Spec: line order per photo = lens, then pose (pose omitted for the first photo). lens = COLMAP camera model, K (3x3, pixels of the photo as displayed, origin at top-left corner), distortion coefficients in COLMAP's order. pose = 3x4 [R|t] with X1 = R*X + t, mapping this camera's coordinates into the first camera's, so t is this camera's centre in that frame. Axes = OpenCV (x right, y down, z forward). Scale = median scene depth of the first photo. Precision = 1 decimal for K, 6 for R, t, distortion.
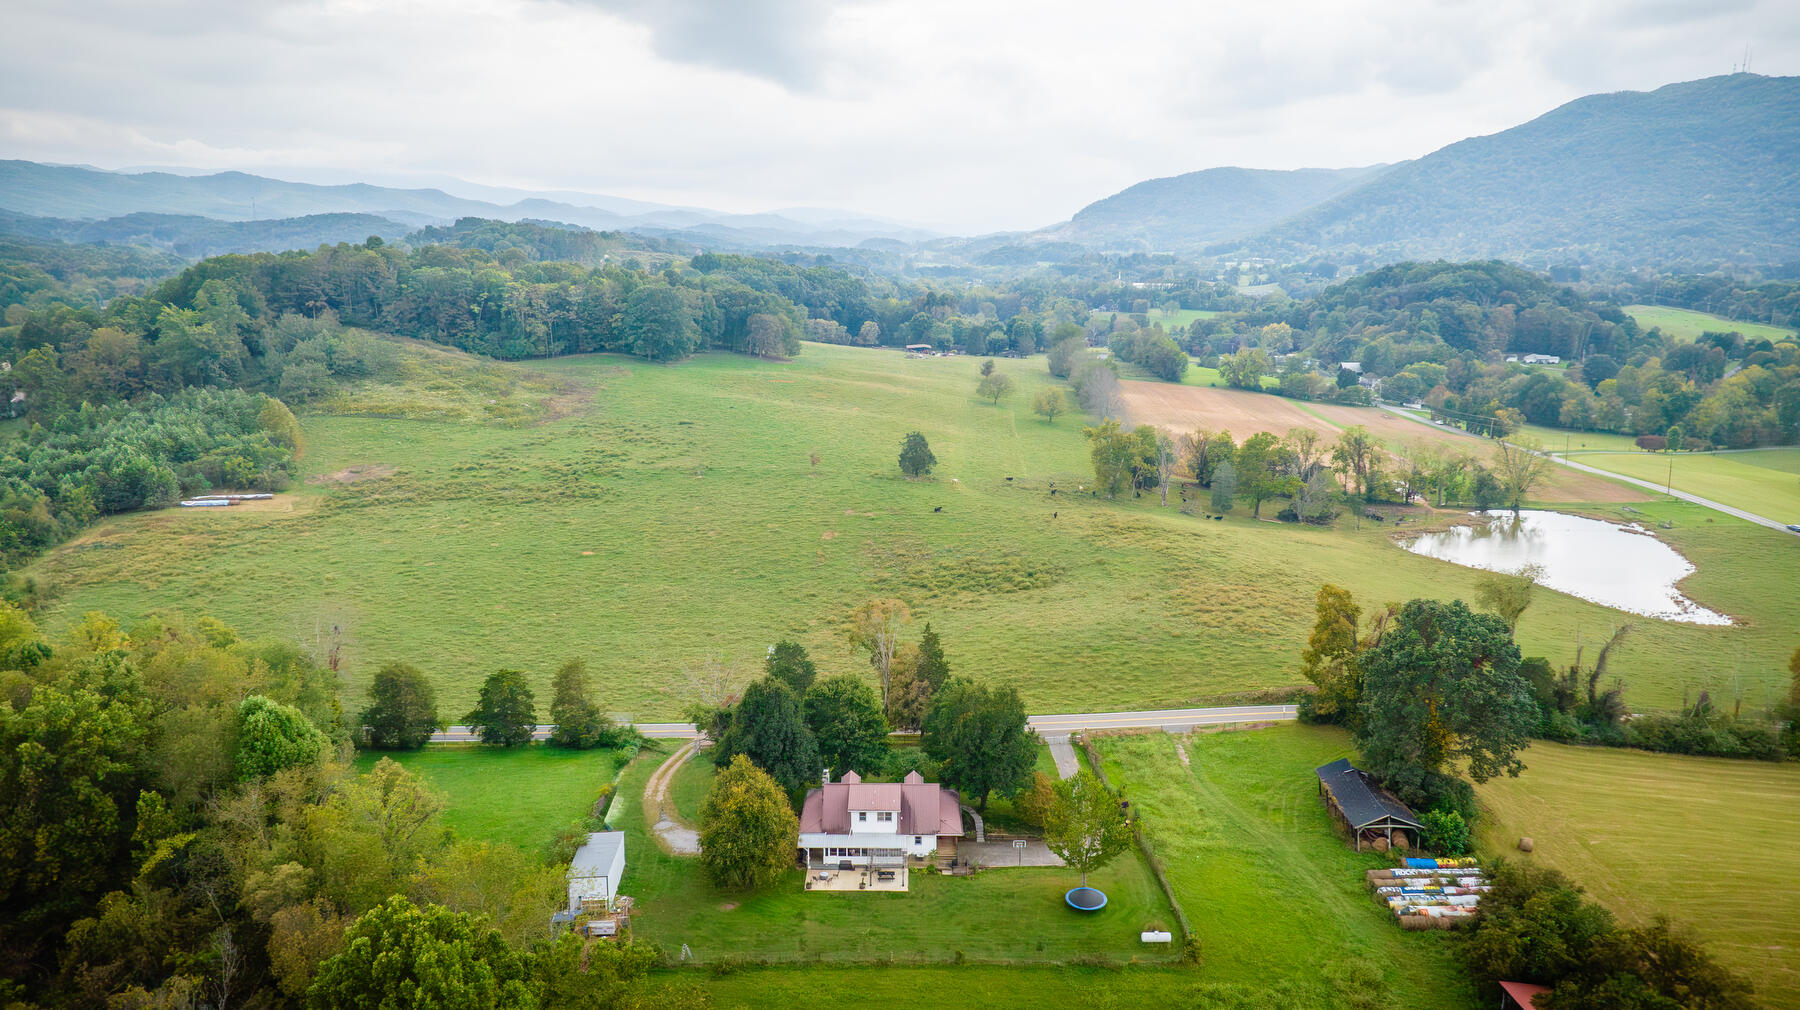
lens RADIAL K [[1273.4, 0, 900.0], [0, 1273.4, 505.0], [0, 0, 1]] dist [-0.024135, 0.003496]
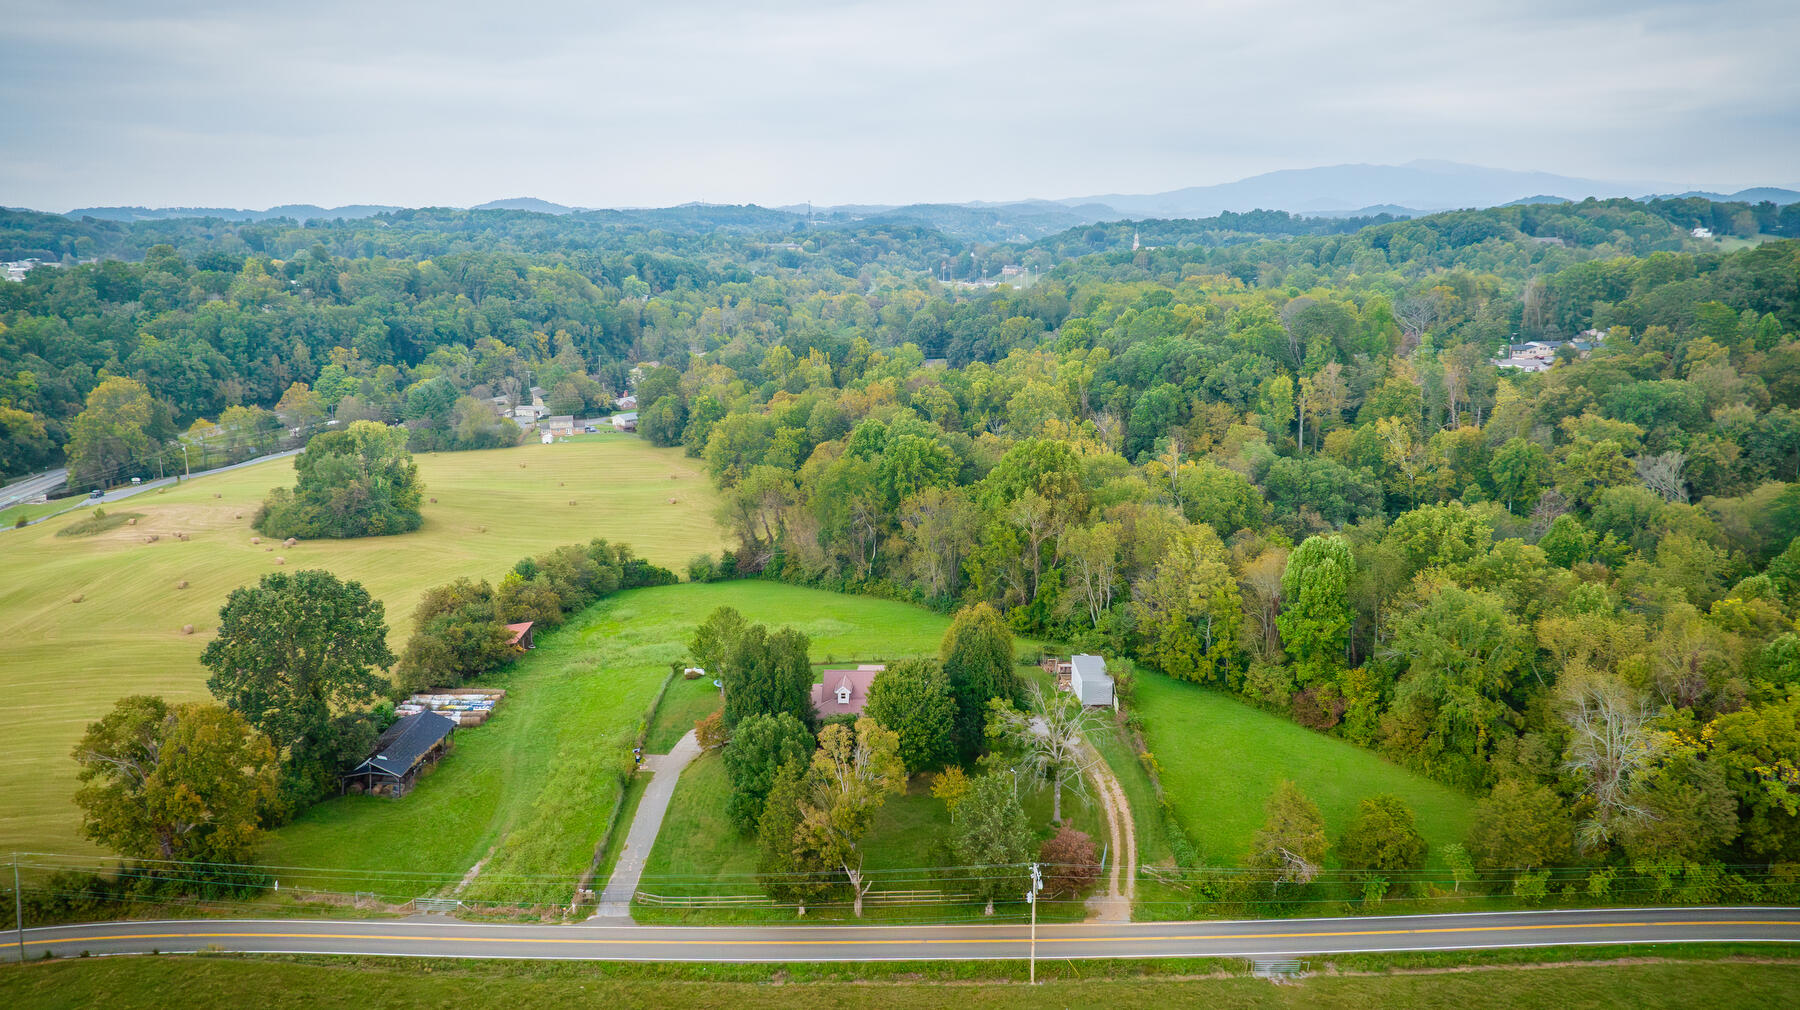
lens RADIAL K [[1273.4, 0, 900.0], [0, 1273.4, 505.0], [0, 0, 1]] dist [-0.024135, 0.003496]
pose [[-0.999613, -0.003820, 0.027538, -0.072420], [0.008076, 0.907898, 0.419113, -0.416824], [-0.026603, 0.419173, -0.907516, 2.045306]]
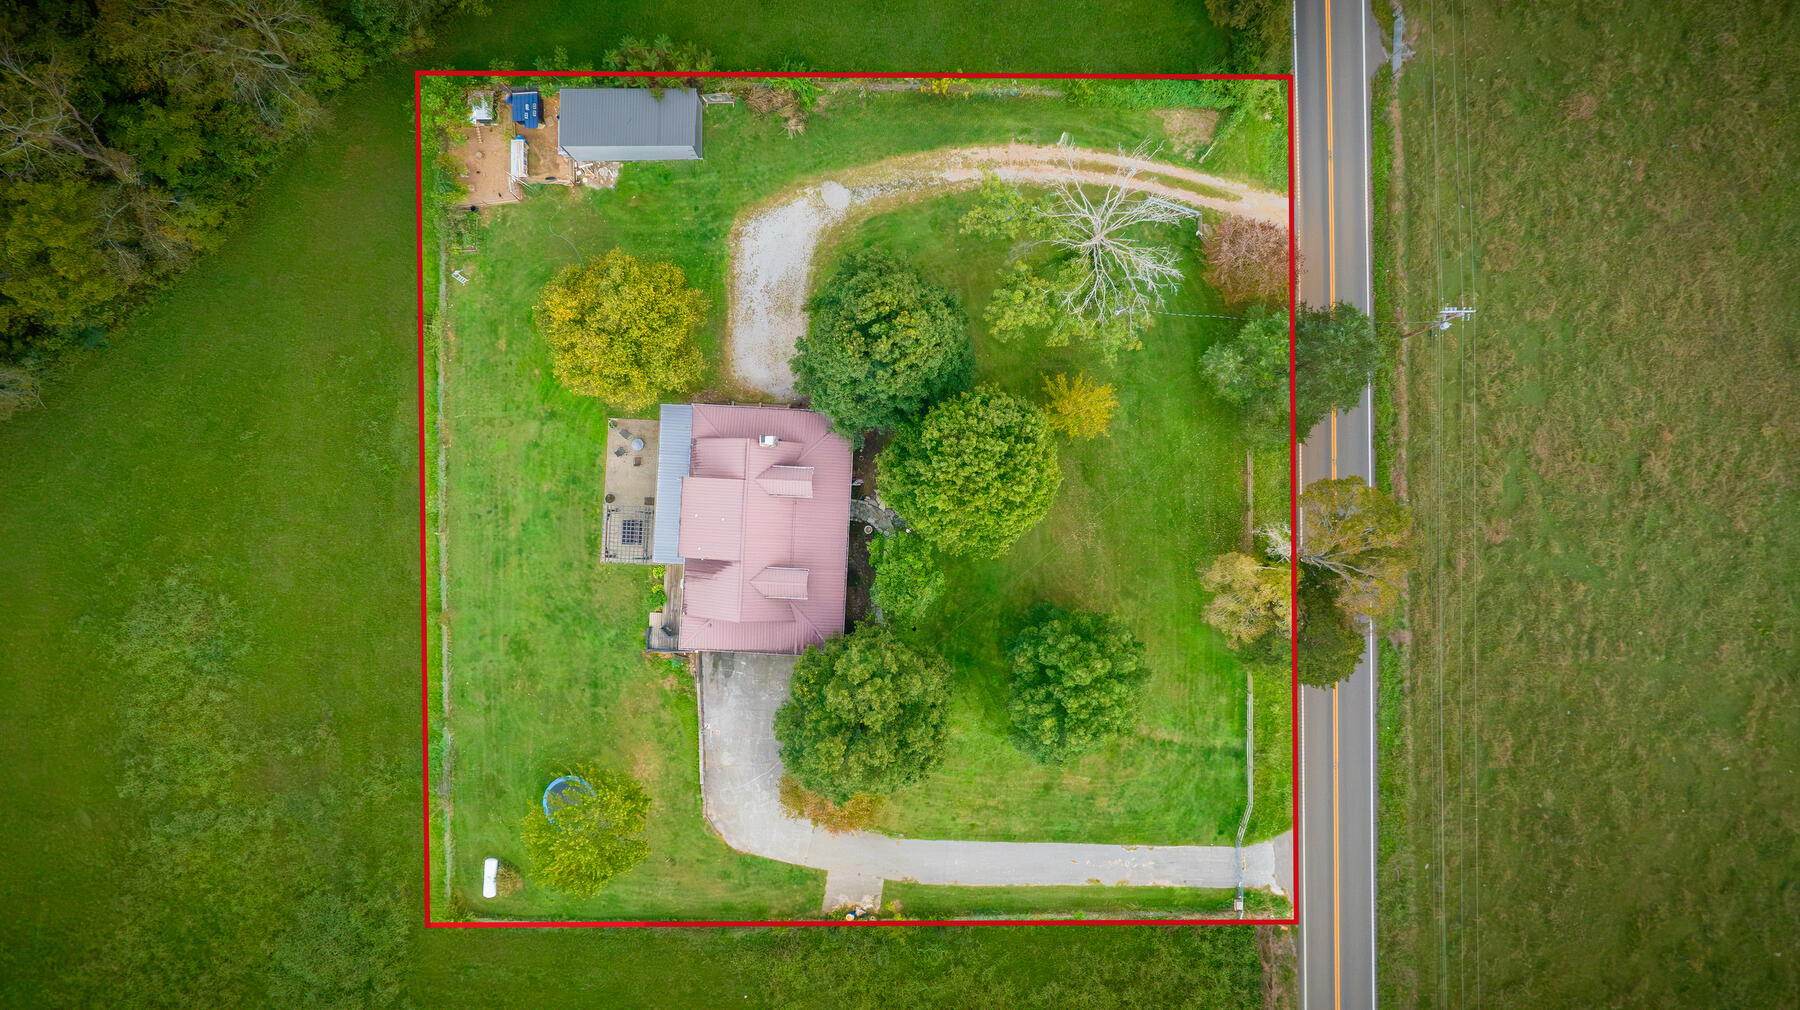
lens RADIAL K [[1273.4, 0, 900.0], [0, 1273.4, 505.0], [0, 0, 1]] dist [-0.024135, 0.003496]
pose [[-0.039796, 0.999095, -0.015015, -0.020921], [-0.193937, 0.007018, 0.980989, -0.420743], [0.980206, 0.041951, 0.193482, 0.979463]]
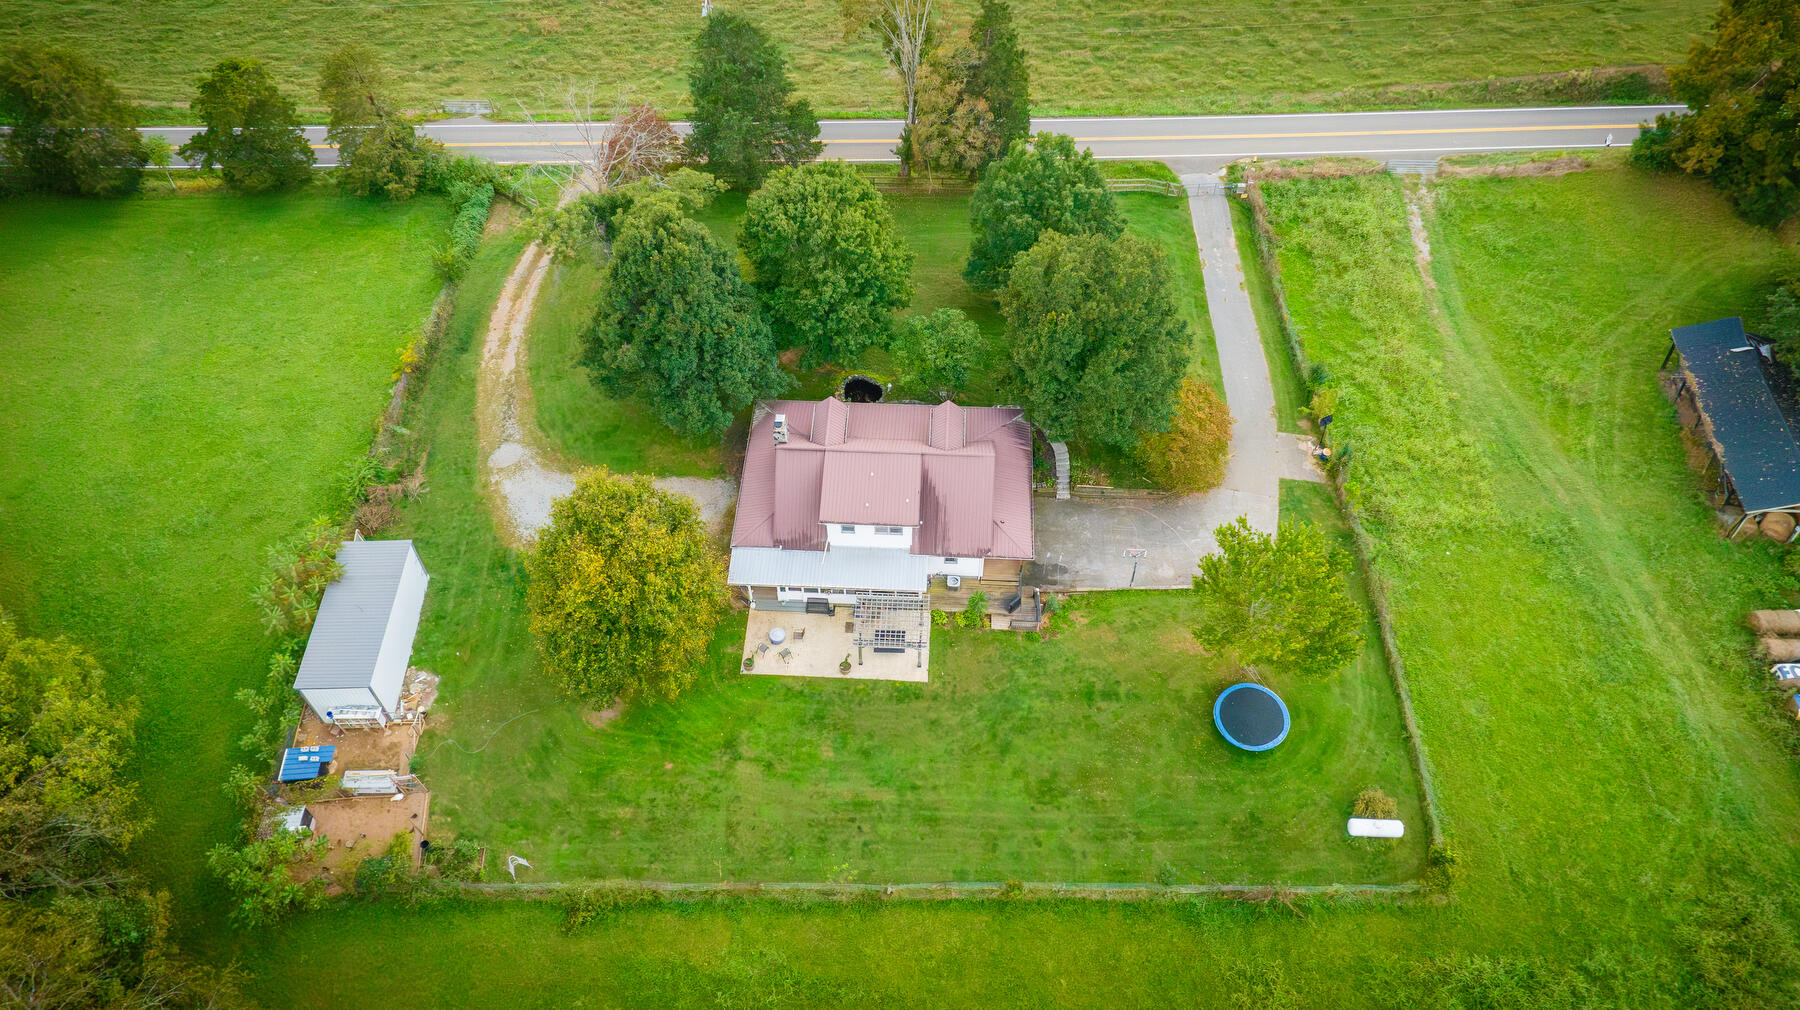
lens RADIAL K [[1273.4, 0, 900.0], [0, 1273.4, 505.0], [0, 0, 1]] dist [-0.024135, 0.003496]
pose [[0.999131, 0.028944, -0.030002, 0.008271], [-0.002444, 0.759115, 0.650952, -0.109422], [0.041616, -0.650313, 0.758526, 0.601666]]
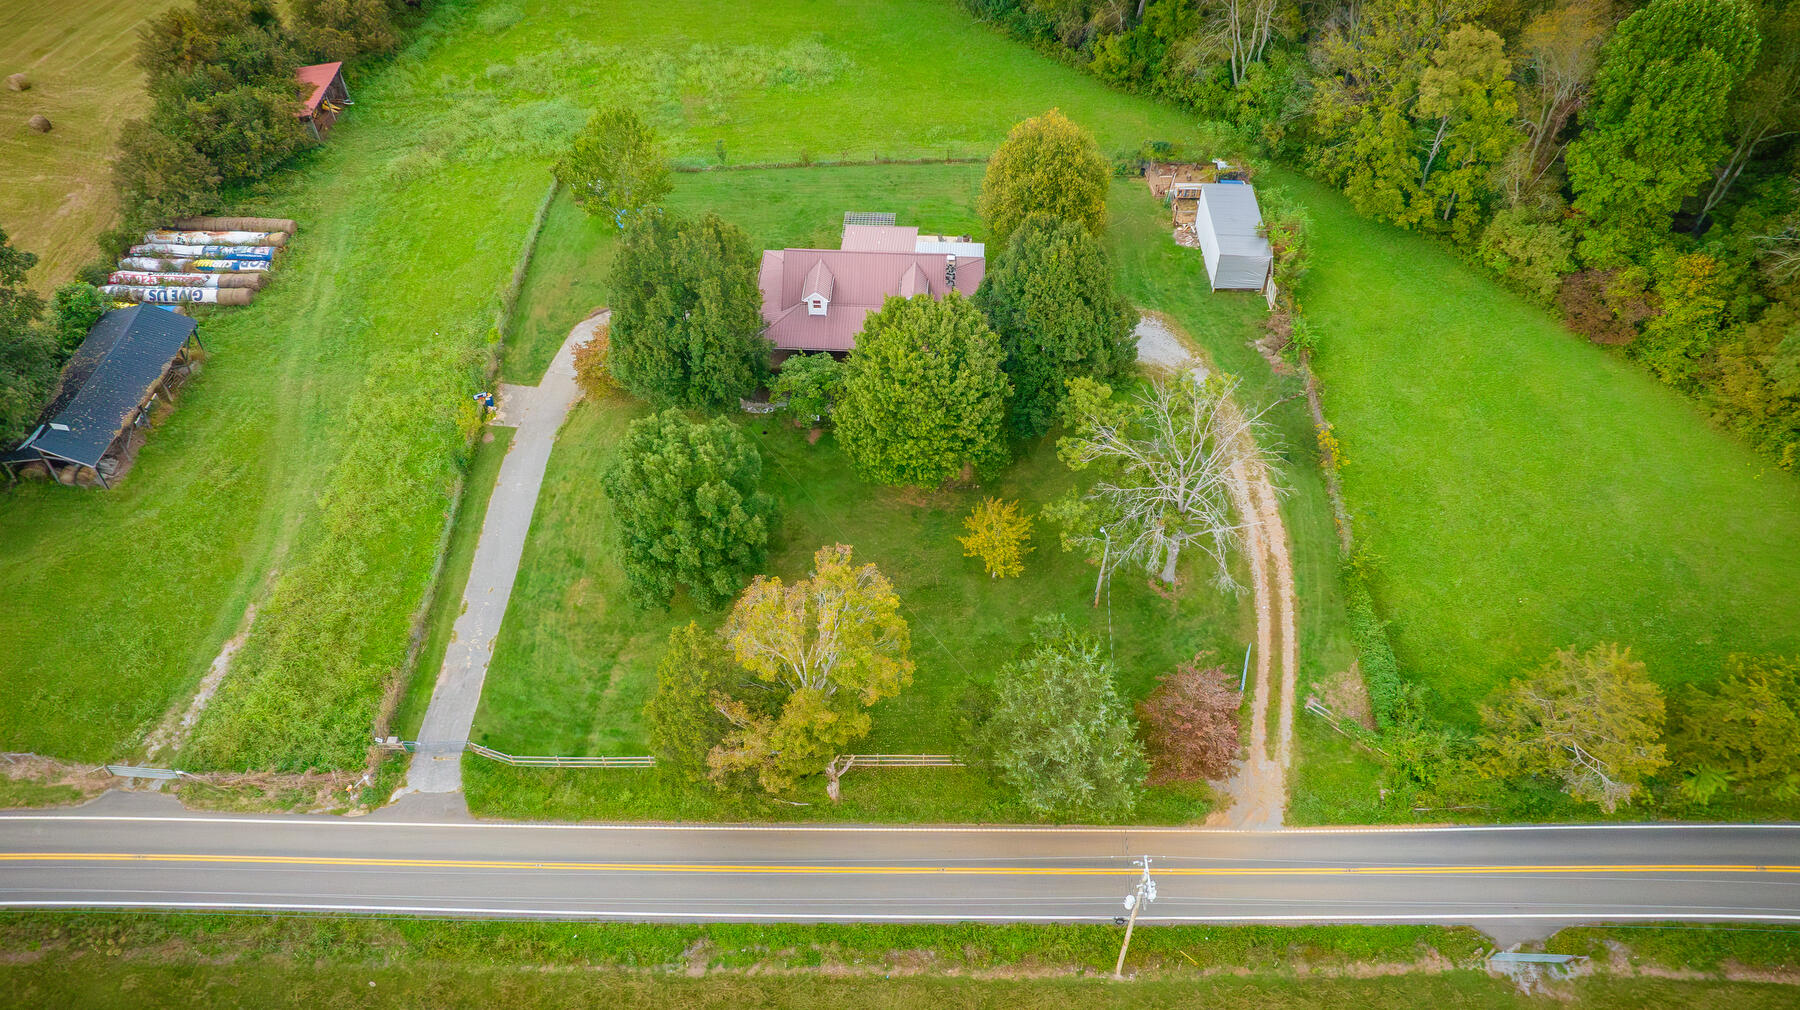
lens RADIAL K [[1273.4, 0, 900.0], [0, 1273.4, 505.0], [0, 0, 1]] dist [-0.024135, 0.003496]
pose [[-0.998615, -0.034686, 0.039561, -0.064816], [0.016482, 0.507839, 0.861294, -0.306697], [-0.049965, 0.860753, -0.506564, 1.501178]]
